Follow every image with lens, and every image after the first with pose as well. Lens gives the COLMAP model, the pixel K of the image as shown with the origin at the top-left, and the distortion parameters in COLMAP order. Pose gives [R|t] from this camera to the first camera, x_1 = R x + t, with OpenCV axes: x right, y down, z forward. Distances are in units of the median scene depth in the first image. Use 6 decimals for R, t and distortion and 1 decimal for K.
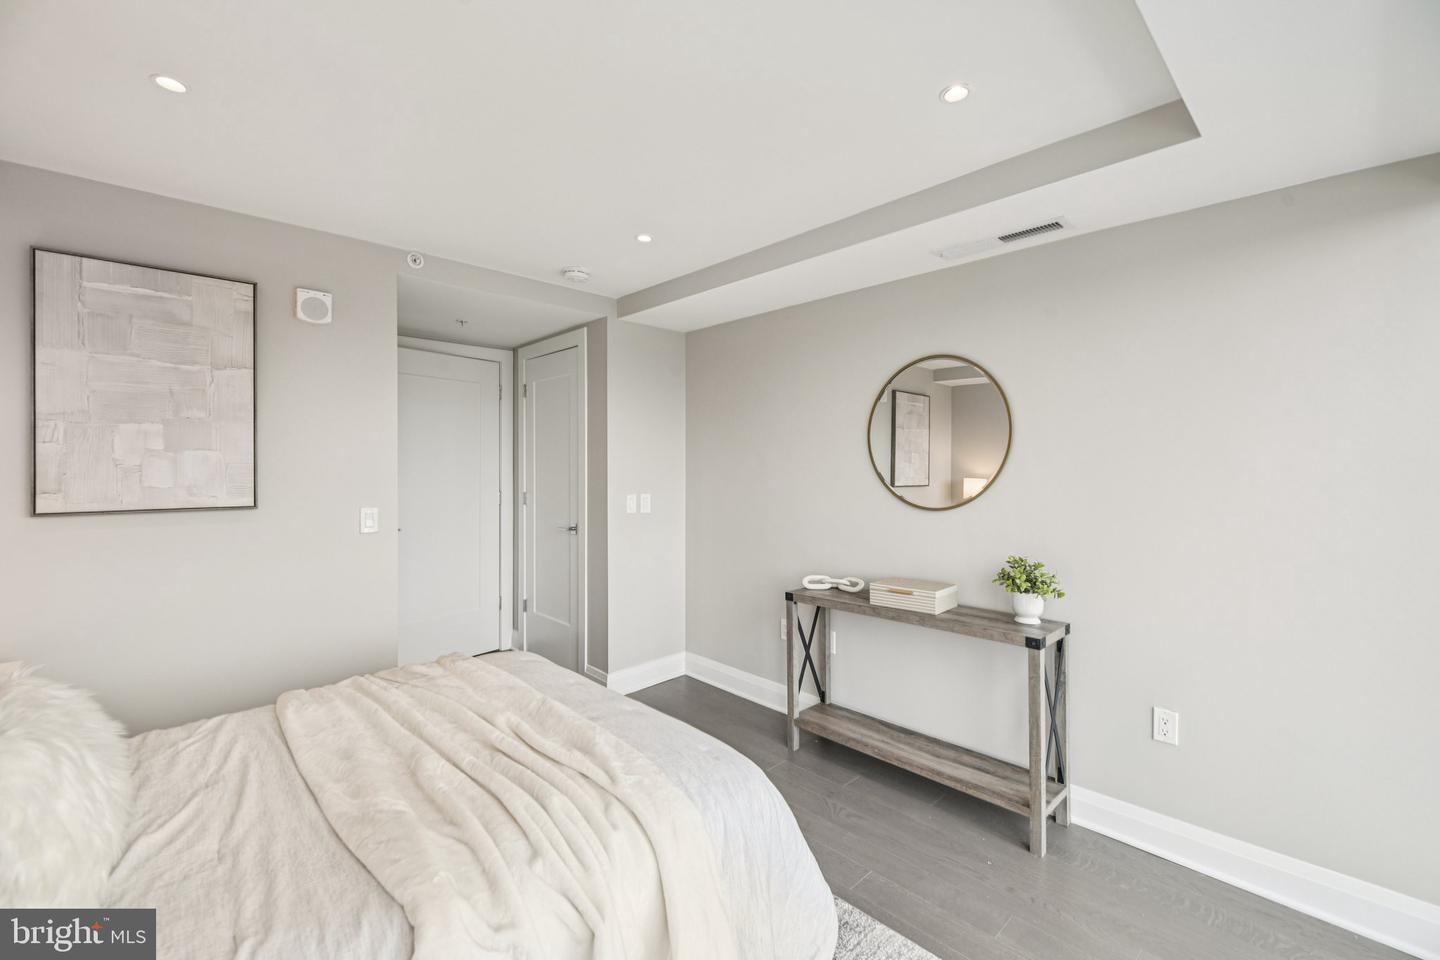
lens RADIAL K [[613.5, 0, 727.8], [0, 613.5, 470.0], [0, 0, 1]] dist [0.000768, 0.000205]
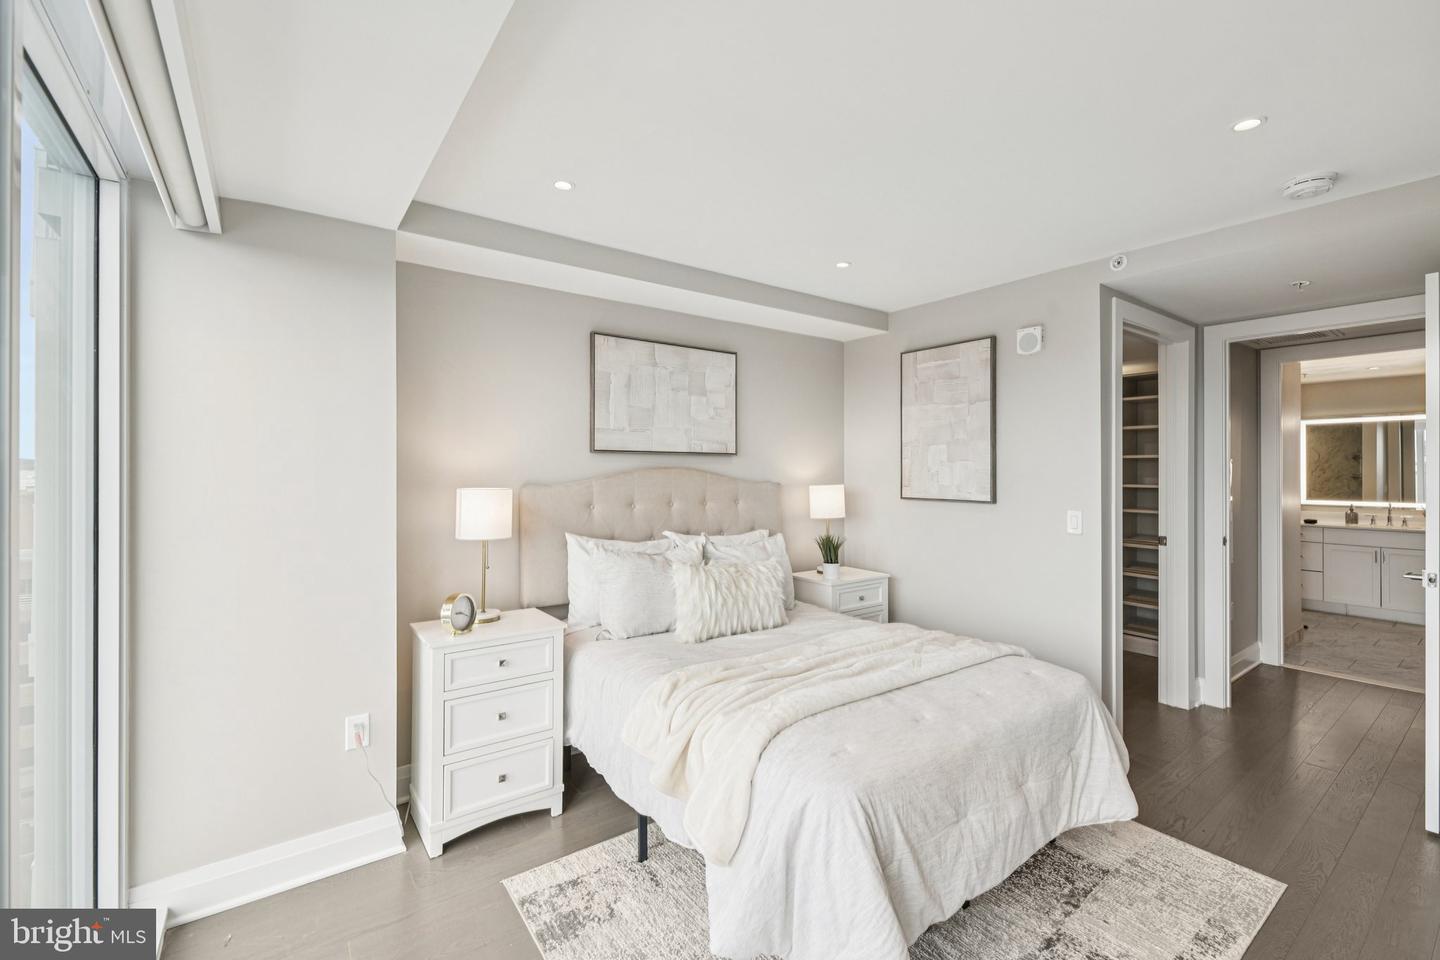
lens RADIAL K [[613.5, 0, 727.8], [0, 613.5, 470.0], [0, 0, 1]] dist [0.000768, 0.000205]
pose [[-0.130579, 0.002555, -0.991435, 0.683848], [-0.009839, 0.999944, 0.003873, -0.011530], [0.991389, 0.010260, -0.130547, 0.646070]]
